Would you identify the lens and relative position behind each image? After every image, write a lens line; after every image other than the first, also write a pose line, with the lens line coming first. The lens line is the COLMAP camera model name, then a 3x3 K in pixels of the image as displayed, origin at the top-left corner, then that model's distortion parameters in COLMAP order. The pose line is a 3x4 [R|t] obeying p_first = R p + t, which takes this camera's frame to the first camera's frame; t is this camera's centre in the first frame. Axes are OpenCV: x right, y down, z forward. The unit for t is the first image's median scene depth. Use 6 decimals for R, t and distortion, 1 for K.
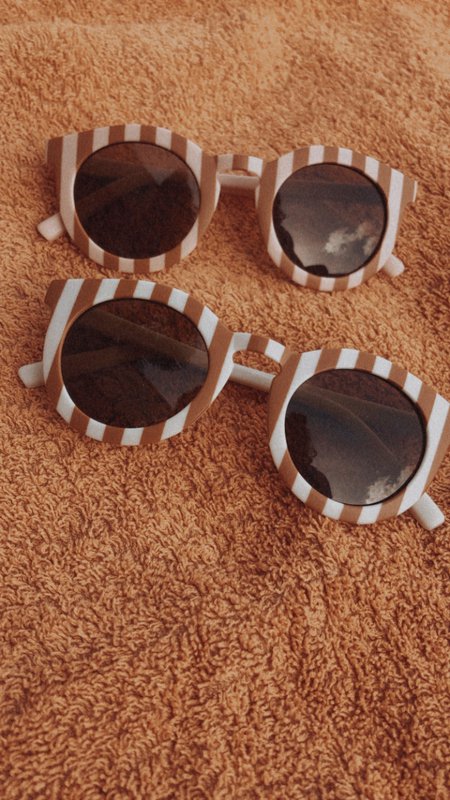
lens RADIAL K [[2376.4, 0, 225.0], [0, 2376.4, 400.0], [0, 0, 1]] dist [0.321909, -1.291248]
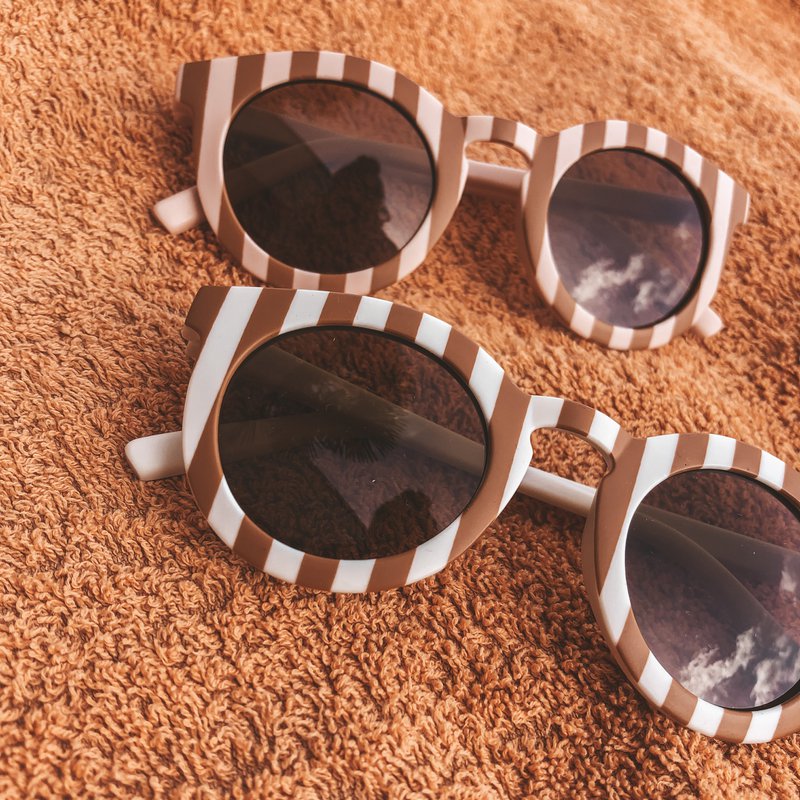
lens RADIAL K [[1445.5, 0, 400.6], [0, 1445.5, 356.5], [0, 0, 1]] dist [0.068466, -0.483079]
pose [[0.952383, 0.073278, 0.295967, -0.125362], [-0.032966, 0.989748, -0.138967, 0.010941], [-0.303116, 0.122593, 0.945035, 0.661608]]
